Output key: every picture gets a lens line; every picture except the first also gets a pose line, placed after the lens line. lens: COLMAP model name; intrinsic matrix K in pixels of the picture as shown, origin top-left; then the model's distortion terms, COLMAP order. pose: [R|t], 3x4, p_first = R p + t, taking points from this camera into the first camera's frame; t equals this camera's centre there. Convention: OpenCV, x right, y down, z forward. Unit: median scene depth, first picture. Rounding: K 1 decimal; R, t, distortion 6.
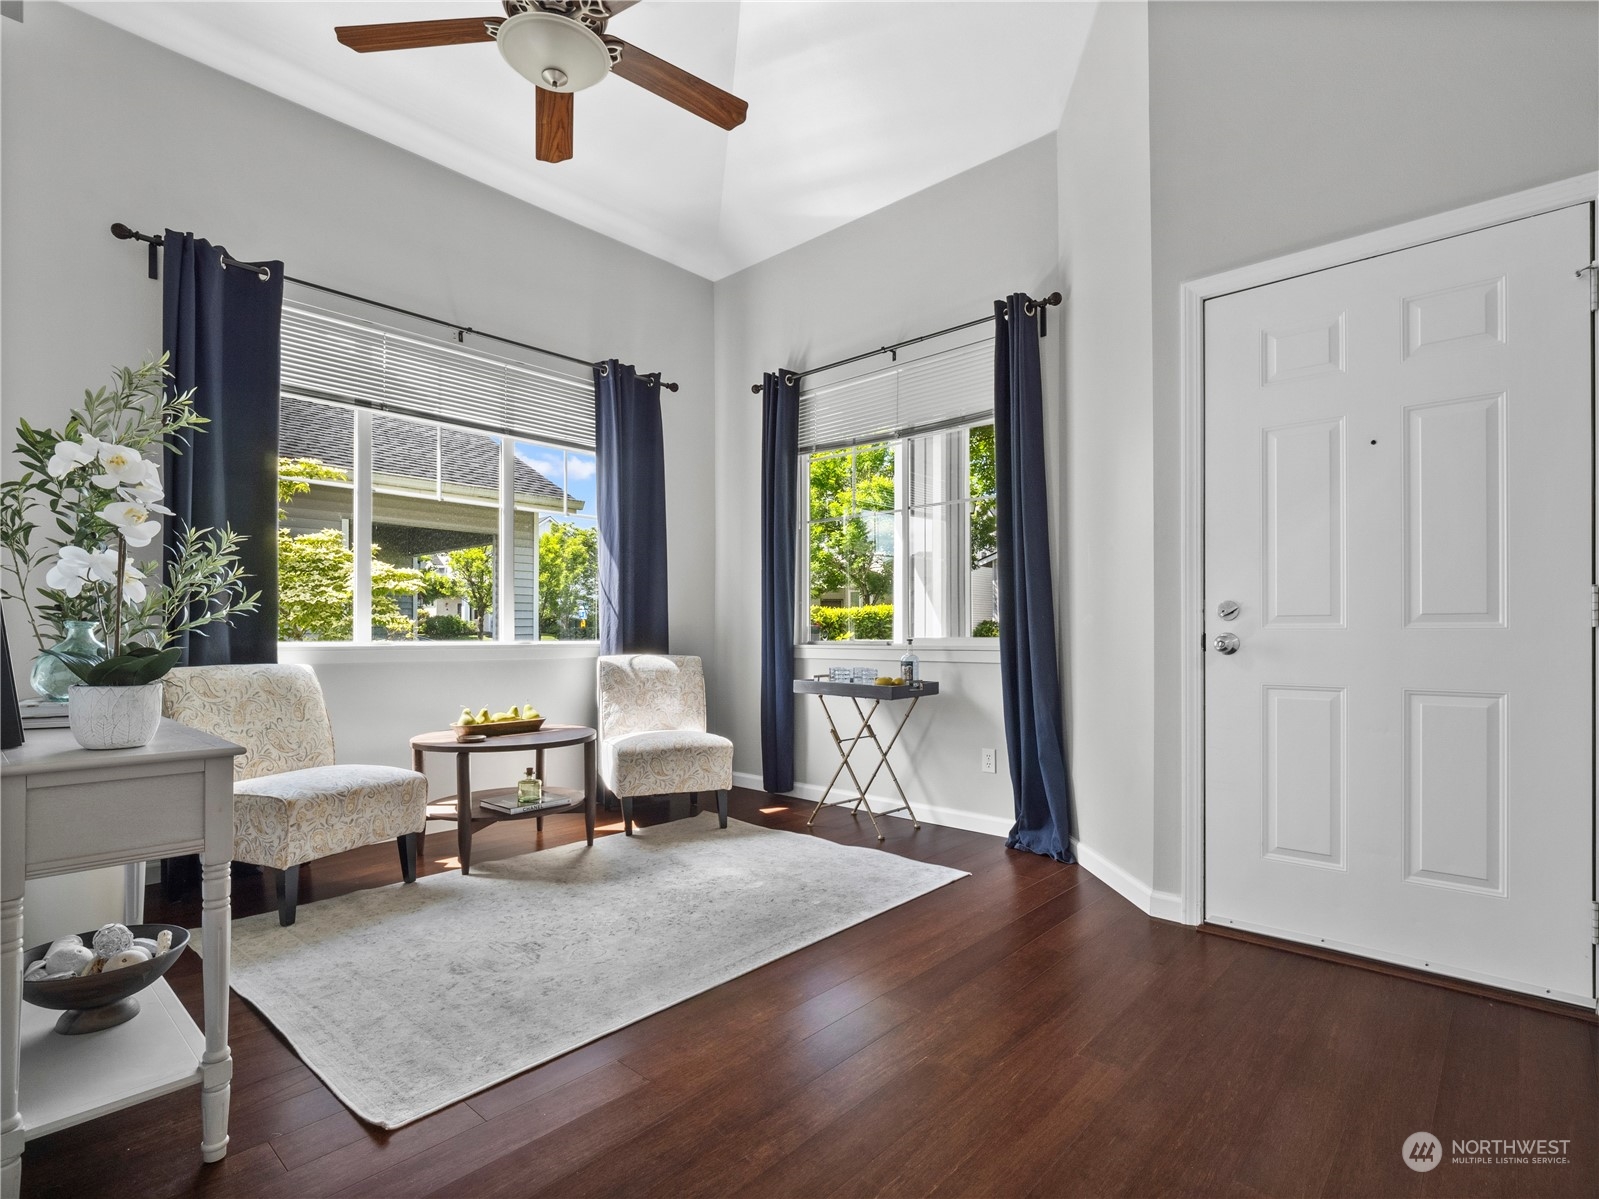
lens RADIAL K [[785.6, 0, 798.5], [0, 785.6, 623.4], [0, 0, 1]] dist [0.001031, -0.008740]
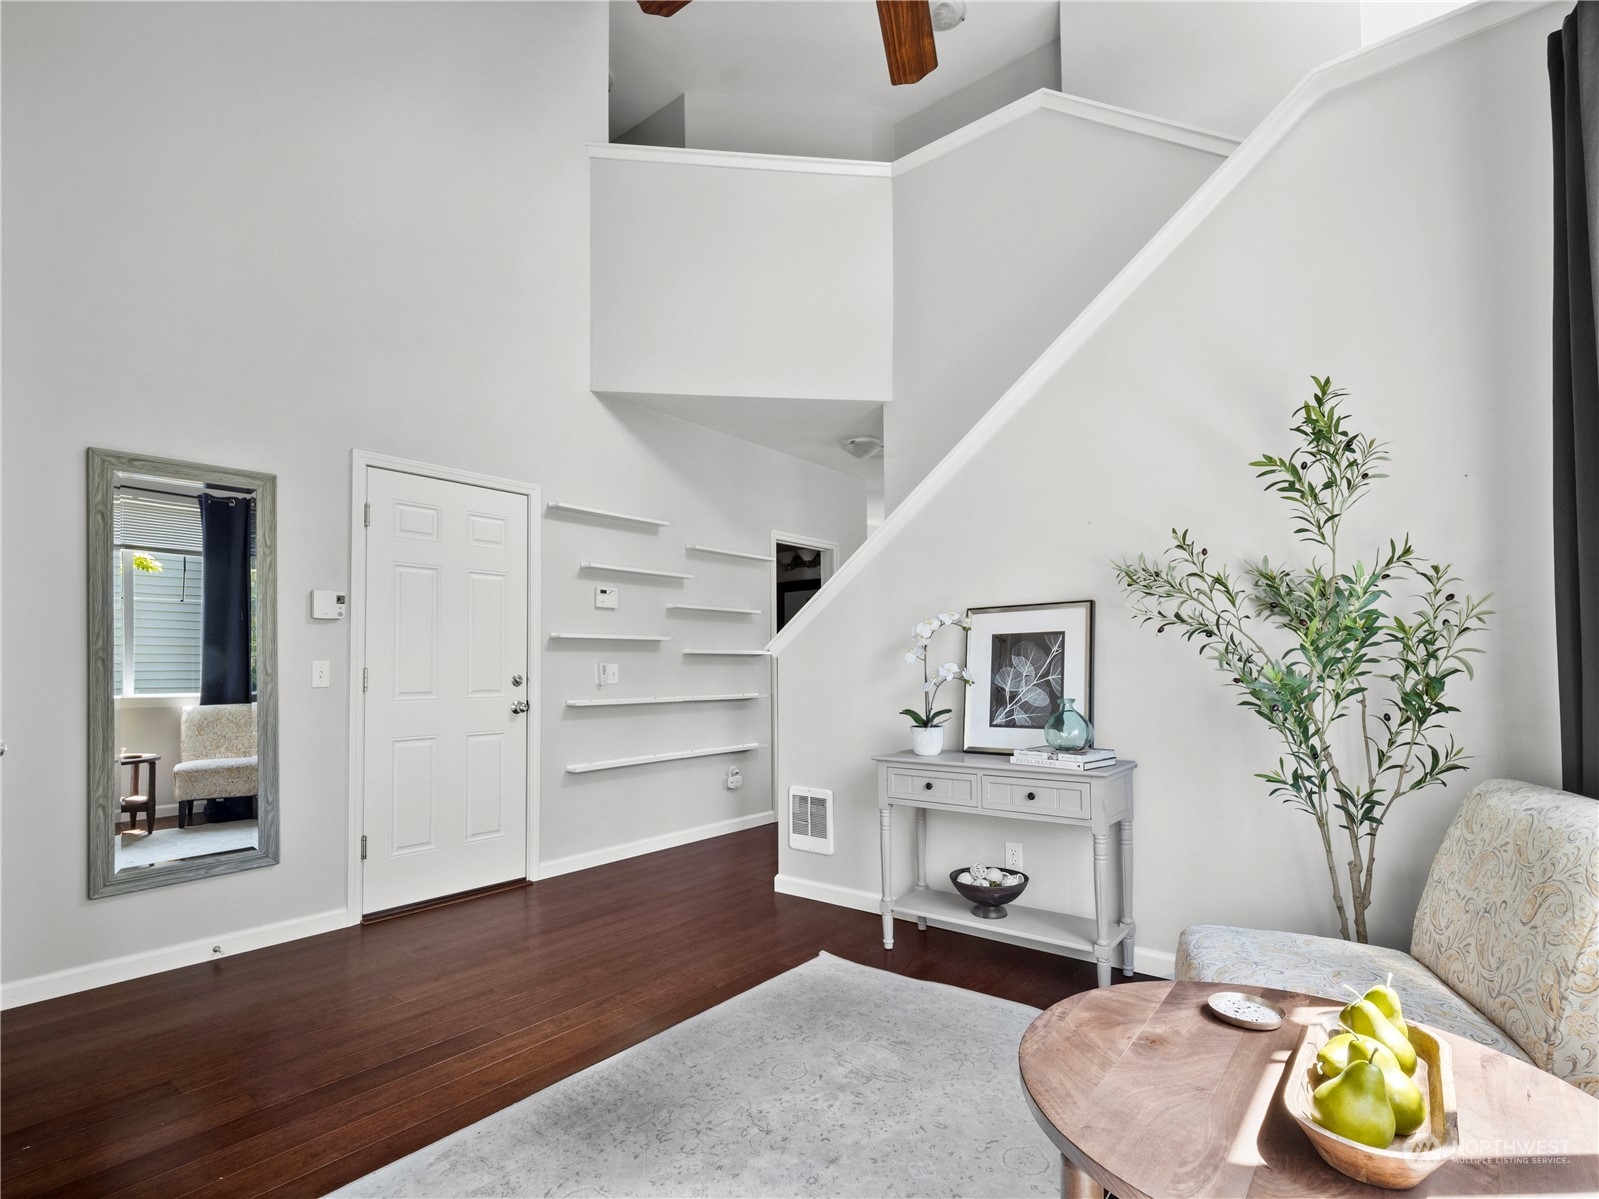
lens RADIAL K [[785.6, 0, 798.5], [0, 785.6, 623.4], [0, 0, 1]] dist [0.001031, -0.008740]
pose [[-0.997513, 0.007781, -0.070052, -0.168409], [0.012507, 0.997656, -0.067276, -0.030822], [0.069364, -0.067985, -0.995272, 1.475735]]
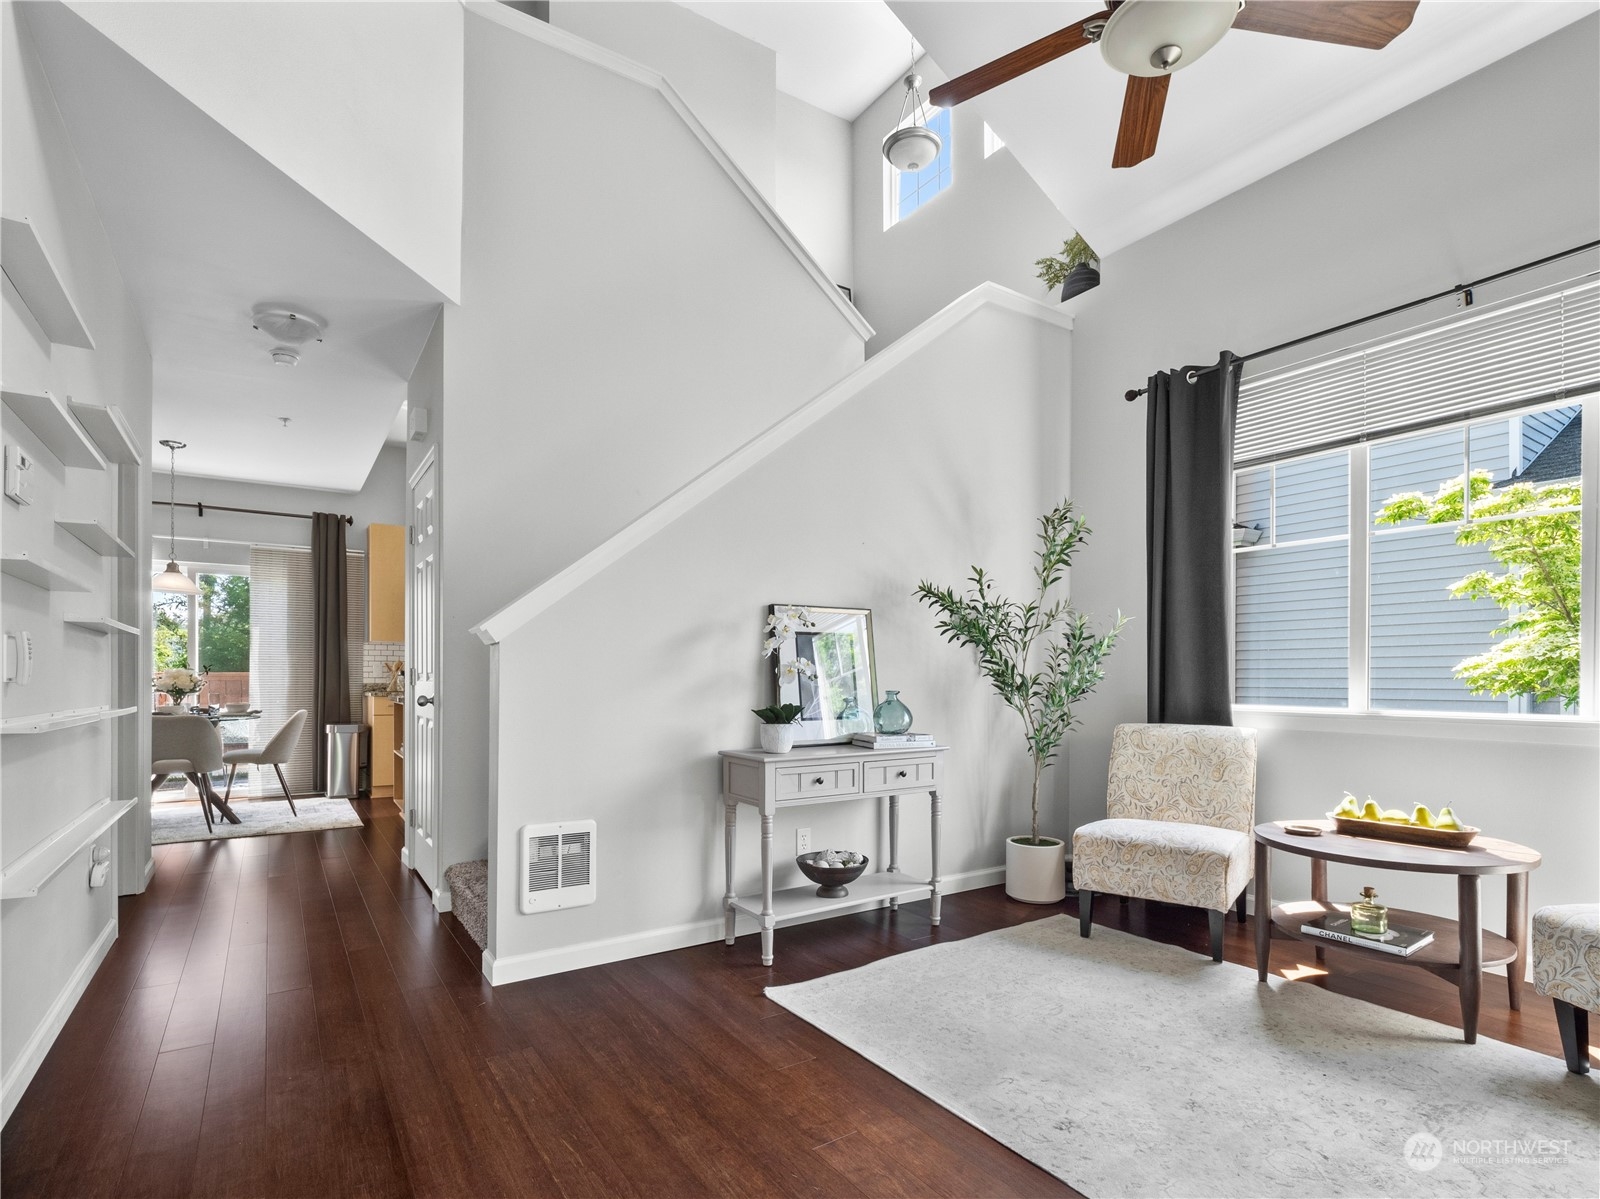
lens RADIAL K [[808.2, 0, 805.1], [0, 808.2, 671.9], [0, 0, 1]] dist [-0.000112, -0.000475]
pose [[-0.228998, -0.009781, -0.973378, 0.567550], [0.009326, 0.999882, -0.012242, -0.015162], [0.973382, -0.011881, -0.228879, 0.722362]]
